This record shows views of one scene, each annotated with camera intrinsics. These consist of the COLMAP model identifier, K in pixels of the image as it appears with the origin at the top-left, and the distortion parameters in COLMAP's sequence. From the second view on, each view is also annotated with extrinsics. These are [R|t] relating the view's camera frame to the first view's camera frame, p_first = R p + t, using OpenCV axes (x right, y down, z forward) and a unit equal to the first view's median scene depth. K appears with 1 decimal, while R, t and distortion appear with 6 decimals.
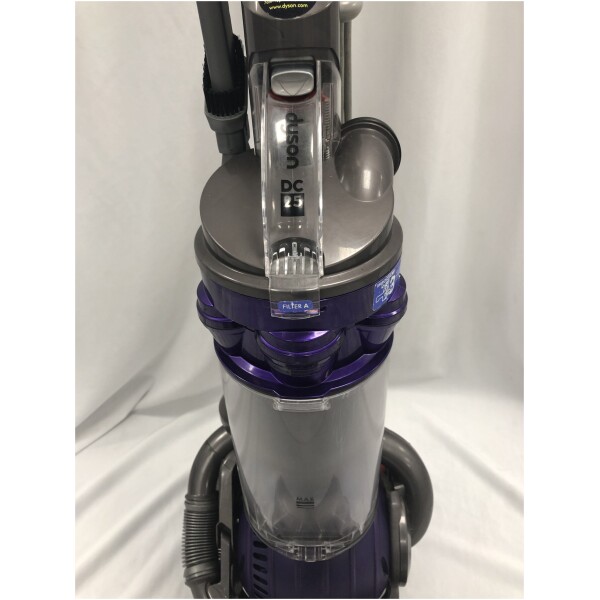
lens RADIAL K [[505.0, 0, 299.3], [0, 505.0, 298.3], [0, 0, 1]] dist [0.026796, -0.010942]
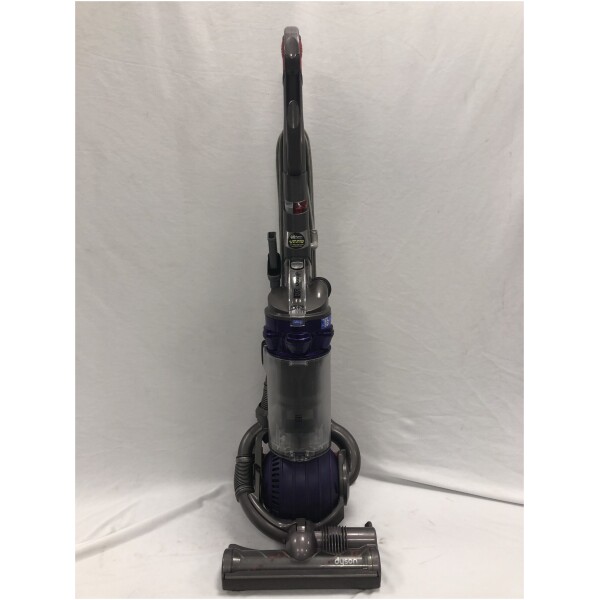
lens RADIAL K [[505.0, 0, 298.1], [0, 505.0, 294.6], [0, 0, 1]] dist [0.026796, -0.010942]
pose [[0.999348, 0.021349, 0.029129, -0.057463], [-0.008032, 0.917749, -0.397081, 0.628163], [-0.035211, 0.396588, 0.917321, -1.159654]]
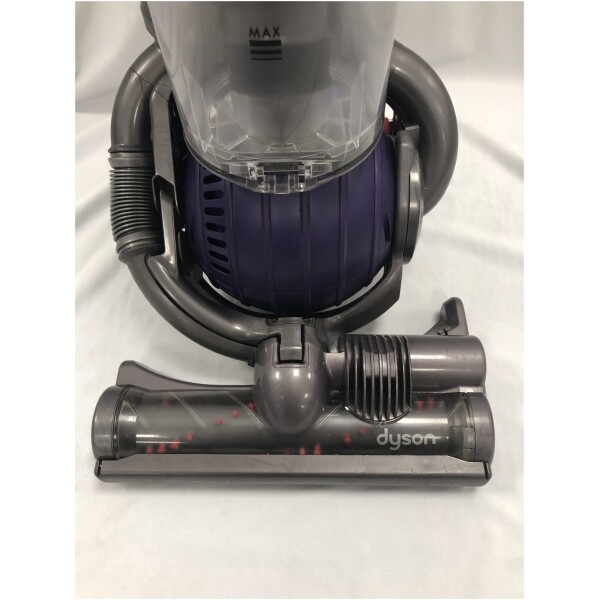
lens RADIAL K [[528.7, 0, 292.7], [0, 528.7, 297.5], [0, 0, 1]] dist [-0.069225, 0.000652]
pose [[0.999802, -0.017390, 0.009719, 0.023008], [0.012541, 0.928476, 0.371179, 0.331476], [-0.015479, -0.370984, 0.928510, 0.258800]]
